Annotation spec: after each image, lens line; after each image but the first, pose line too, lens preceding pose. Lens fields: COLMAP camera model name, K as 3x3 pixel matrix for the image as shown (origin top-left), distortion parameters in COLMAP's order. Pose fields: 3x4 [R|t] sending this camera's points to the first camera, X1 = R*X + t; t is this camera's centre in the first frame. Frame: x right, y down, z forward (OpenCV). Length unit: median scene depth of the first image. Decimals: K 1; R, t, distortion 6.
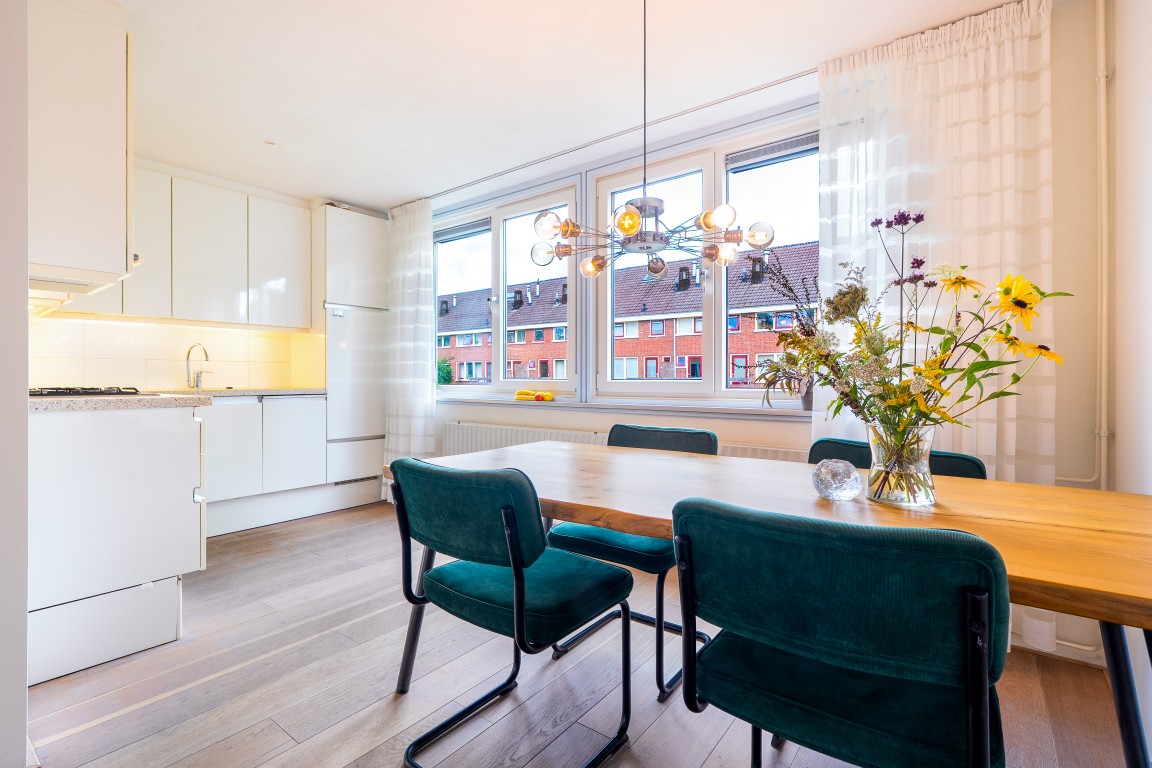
lens RADIAL K [[529.1, 0, 574.5], [0, 529.1, 378.3], [0, 0, 1]] dist [-0.003959, 0.001372]
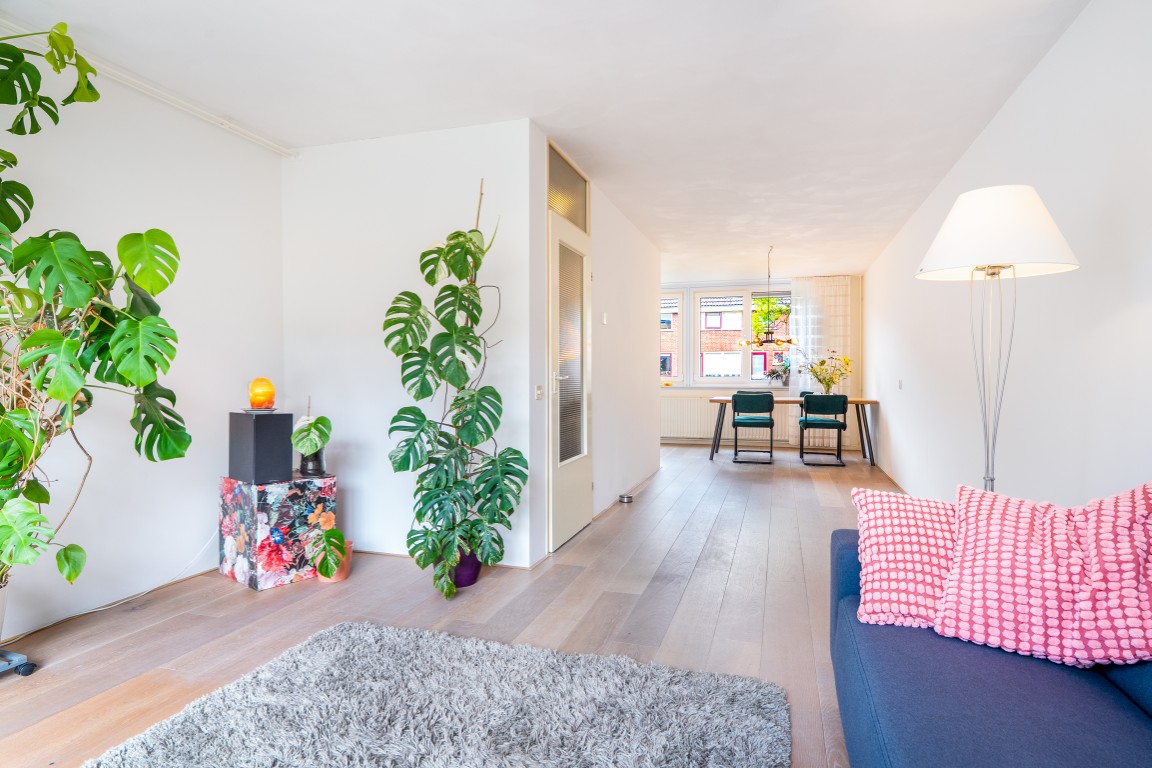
lens RADIAL K [[656.1, 0, 574.7], [0, 656.1, 391.4], [0, 0, 1]] dist [0.003637, -0.000057]
pose [[0.940165, -0.008087, 0.340623, -2.151500], [-0.000010, 0.999718, 0.023763, -0.000085], [-0.340719, -0.022344, 0.939900, -2.322532]]
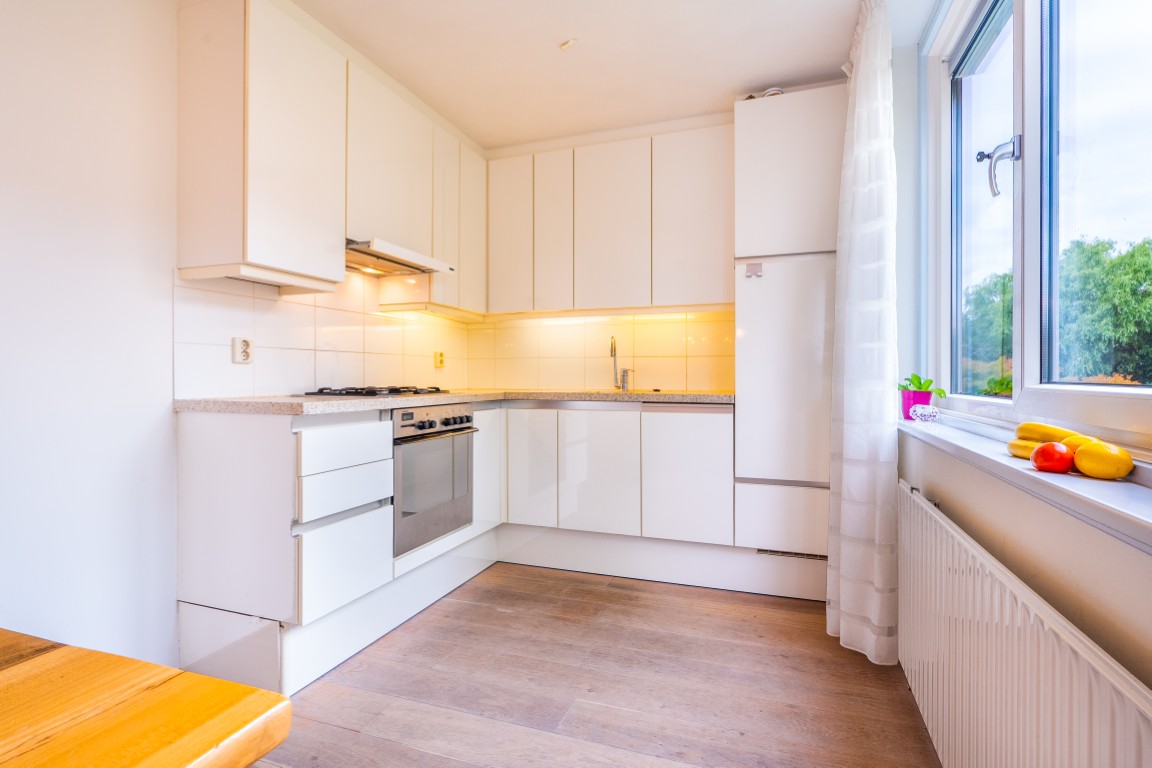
lens RADIAL K [[563.6, 0, 580.4], [0, 563.6, 375.3], [0, 0, 1]] dist [-0.001956, -0.003089]
pose [[0.300936, 0.000988, -0.953644, 0.173556], [-0.001640, 0.999999, 0.000518, -0.006061], [0.953643, 0.001408, 0.300938, 0.945384]]
